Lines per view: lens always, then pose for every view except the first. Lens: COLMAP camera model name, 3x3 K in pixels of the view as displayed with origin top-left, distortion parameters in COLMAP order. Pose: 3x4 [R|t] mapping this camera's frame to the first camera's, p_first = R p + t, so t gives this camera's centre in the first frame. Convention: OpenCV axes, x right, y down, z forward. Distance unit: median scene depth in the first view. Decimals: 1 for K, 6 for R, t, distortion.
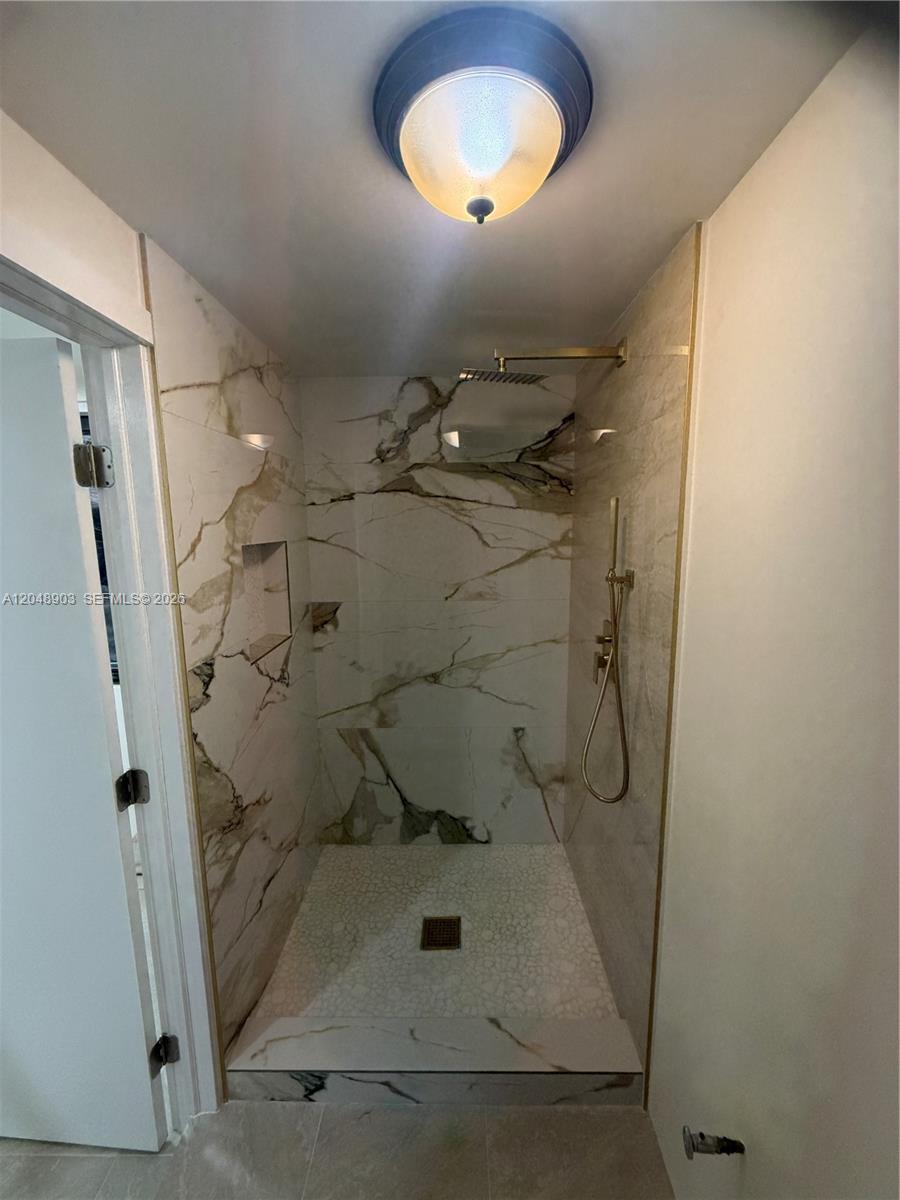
lens RADIAL K [[479.9, 0, 447.6], [0, 479.9, 598.3], [0, 0, 1]] dist [0.001081, 0.000874]
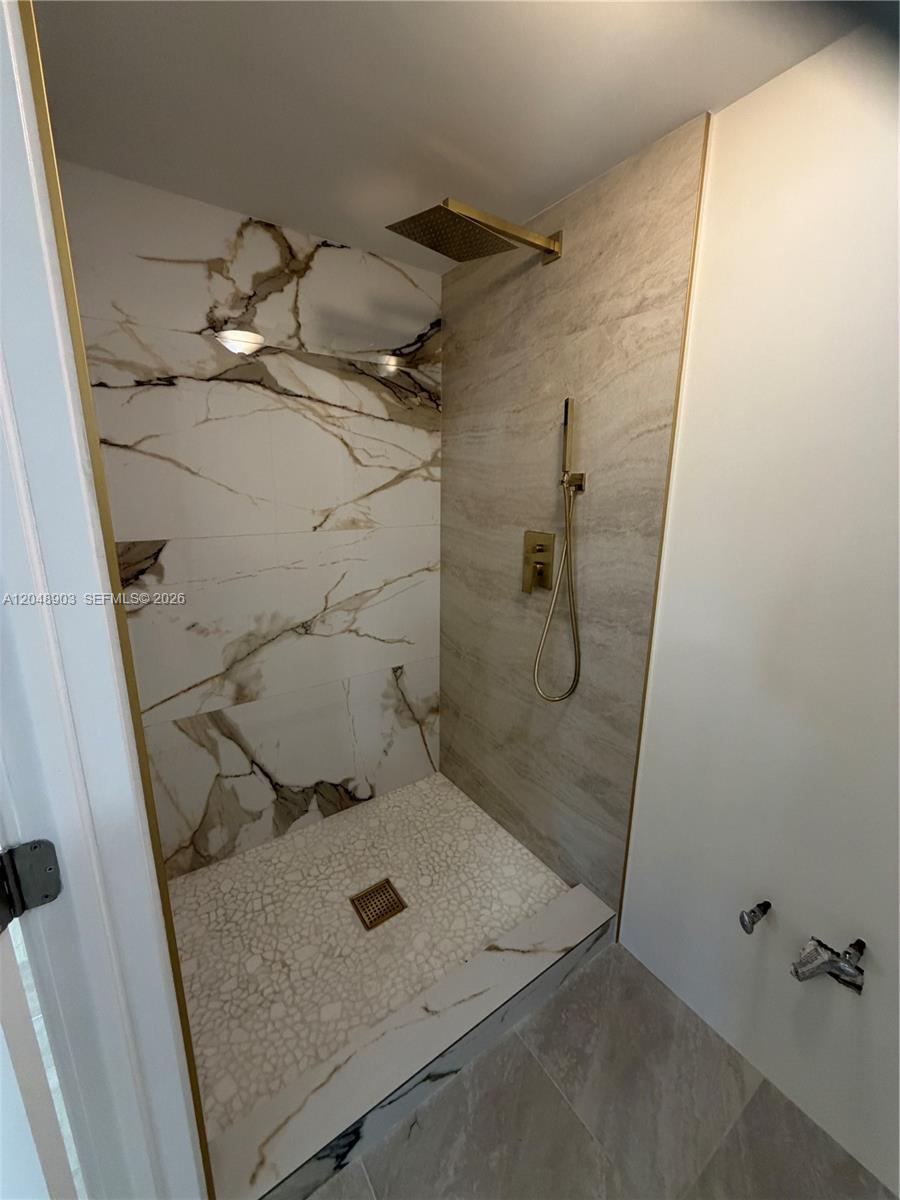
lens RADIAL K [[479.9, 0, 450.1], [0, 479.9, 598.2], [0, 0, 1]] dist [0.001081, 0.000874]
pose [[0.809108, -0.122654, 0.574717, -0.309004], [0.075631, 0.991577, 0.105143, 0.050897], [-0.582773, -0.041606, 0.811569, 0.205148]]
